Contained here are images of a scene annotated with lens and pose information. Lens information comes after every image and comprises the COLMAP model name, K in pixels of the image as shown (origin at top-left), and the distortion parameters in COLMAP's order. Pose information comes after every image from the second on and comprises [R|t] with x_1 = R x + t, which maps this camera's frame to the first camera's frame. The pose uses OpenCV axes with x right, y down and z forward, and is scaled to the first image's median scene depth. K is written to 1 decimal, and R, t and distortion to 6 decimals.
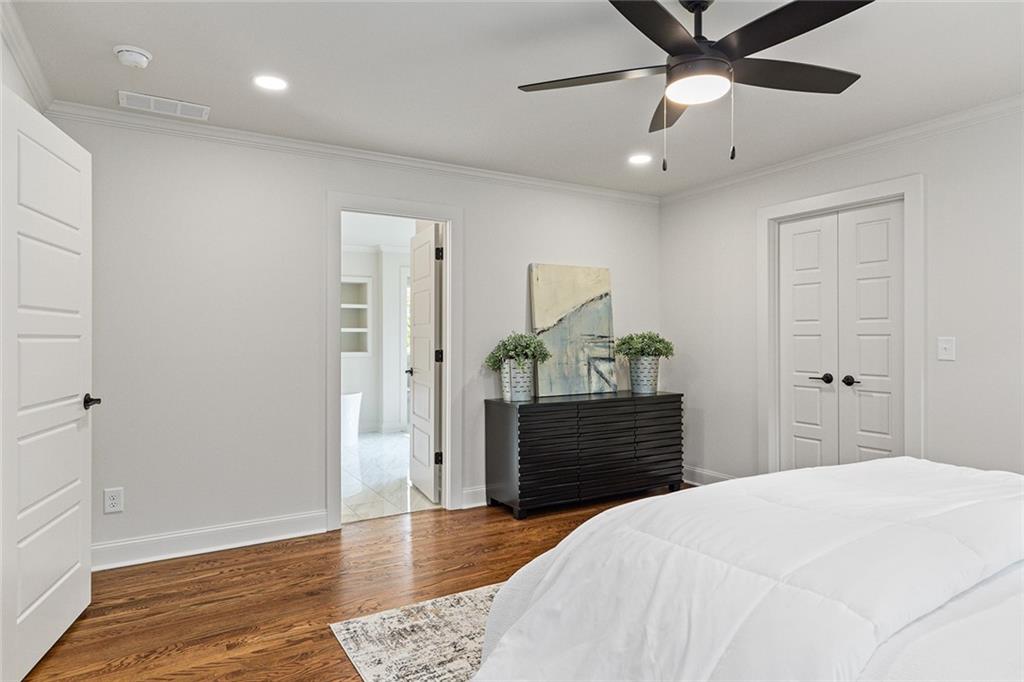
lens RADIAL K [[599.5, 0, 505.2], [0, 599.5, 337.3], [0, 0, 1]] dist [-0.001464, 0.000502]
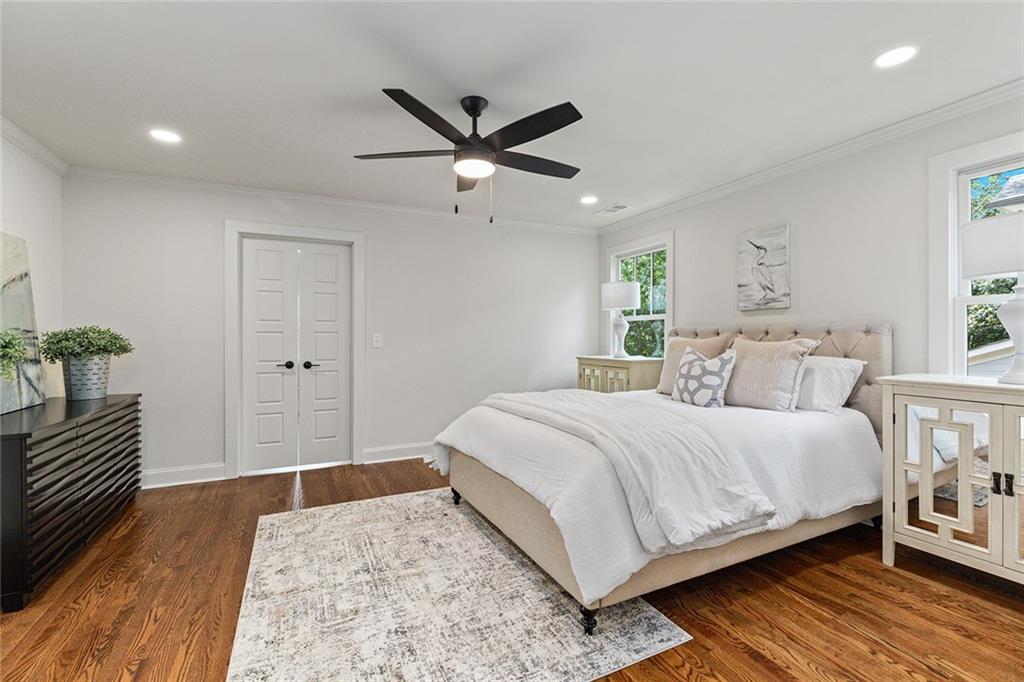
lens RADIAL K [[461.5, 0, 514.8], [0, 461.5, 336.7], [0, 0, 1]] dist [0.006889, -0.000809]
pose [[0.077767, 0.001472, 0.996970, -0.402357], [-0.001432, 0.999998, -0.001365, 0.006487], [-0.996971, -0.001321, 0.077769, 0.388032]]
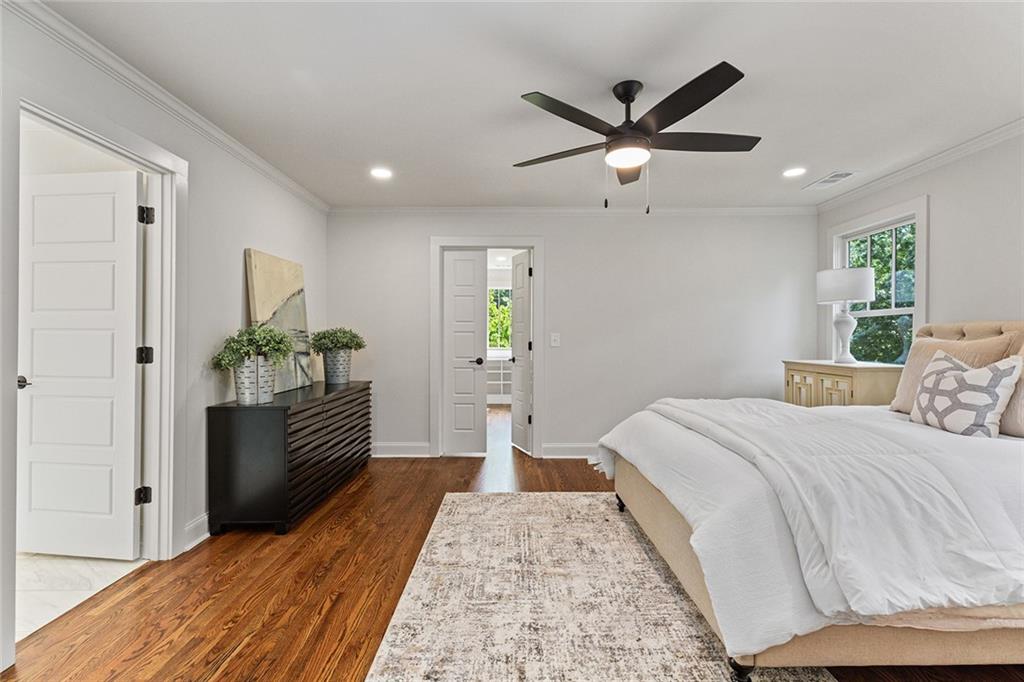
lens RADIAL K [[461.5, 0, 512.2], [0, 461.5, 335.9], [0, 0, 1]] dist [0.006889, -0.000809]
pose [[0.502510, 0.003140, 0.864565, -0.369707], [-0.004365, 0.999990, -0.001095, 0.006290], [-0.864560, -0.003223, 0.502519, 0.328384]]
